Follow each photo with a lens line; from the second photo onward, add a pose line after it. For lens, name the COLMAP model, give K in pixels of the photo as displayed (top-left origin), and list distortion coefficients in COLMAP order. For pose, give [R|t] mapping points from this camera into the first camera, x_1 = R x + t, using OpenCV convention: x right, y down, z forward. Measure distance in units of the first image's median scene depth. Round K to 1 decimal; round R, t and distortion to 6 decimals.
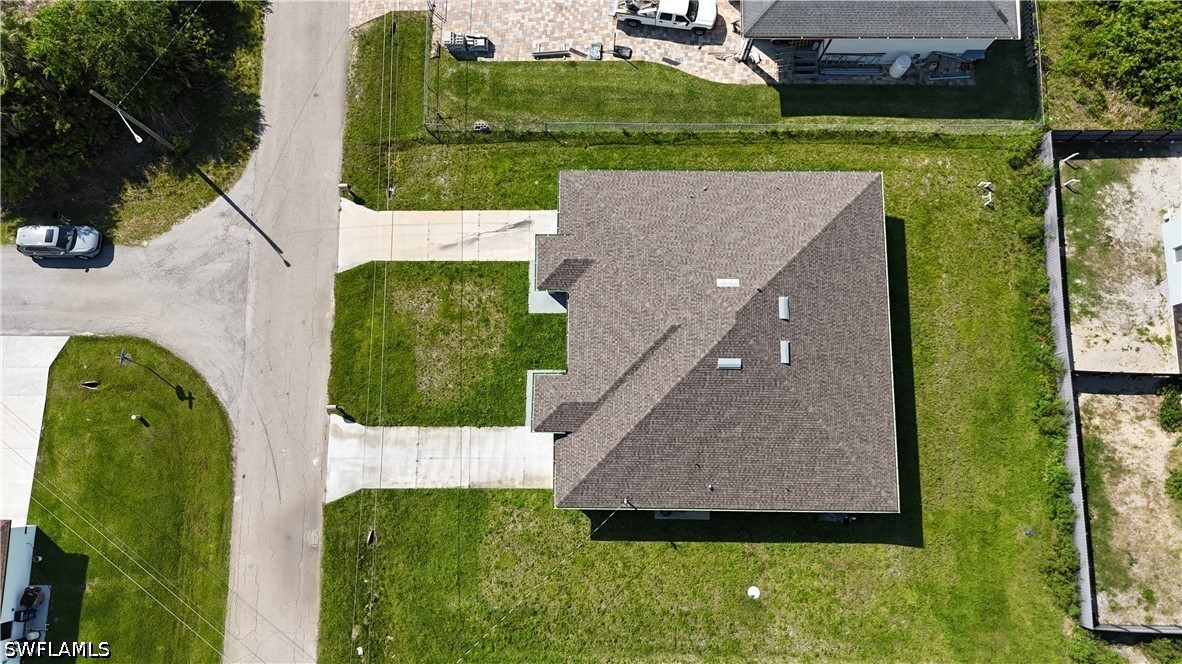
lens RADIAL K [[874.8, 0, 591.0], [0, 874.8, 332.0], [0, 0, 1]] dist [0.065194, -0.058394]
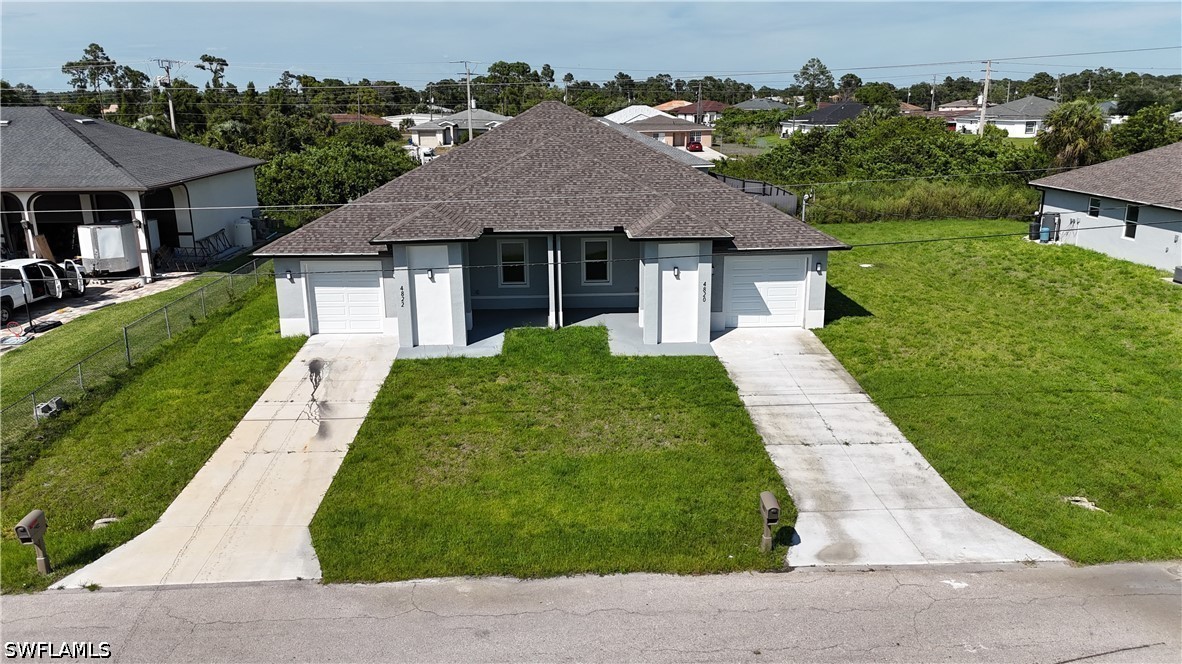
lens RADIAL K [[874.8, 0, 591.0], [0, 874.8, 332.0], [0, 0, 1]] dist [0.065194, -0.058394]
pose [[-0.044955, -0.262111, 0.963990, -0.569132], [0.986013, 0.143380, 0.084968, -0.014971], [-0.160488, 0.954327, 0.251999, 0.846942]]
